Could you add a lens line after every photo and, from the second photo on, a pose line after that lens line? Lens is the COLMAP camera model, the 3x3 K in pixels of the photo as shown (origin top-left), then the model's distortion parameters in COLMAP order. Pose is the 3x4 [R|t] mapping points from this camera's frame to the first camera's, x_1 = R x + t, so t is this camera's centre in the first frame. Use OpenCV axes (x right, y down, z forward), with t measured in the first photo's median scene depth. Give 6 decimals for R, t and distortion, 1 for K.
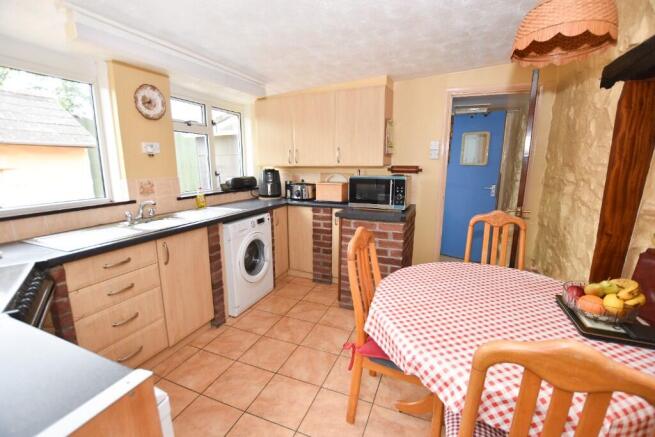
lens RADIAL K [[293.9, 0, 325.1], [0, 293.9, 218.1], [0, 0, 1]] dist [0.000414, 0.000126]
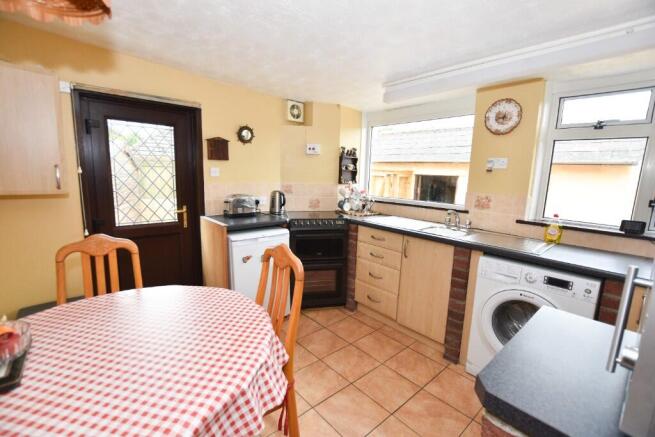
lens RADIAL K [[293.9, 0, 325.1], [0, 293.9, 218.5], [0, 0, 1]] dist [0.000414, 0.000126]
pose [[-0.438678, 0.130569, -0.889108, 0.568775], [-0.203021, 0.949409, 0.239593, -0.186928], [0.875411, 0.285612, -0.389977, 0.953923]]
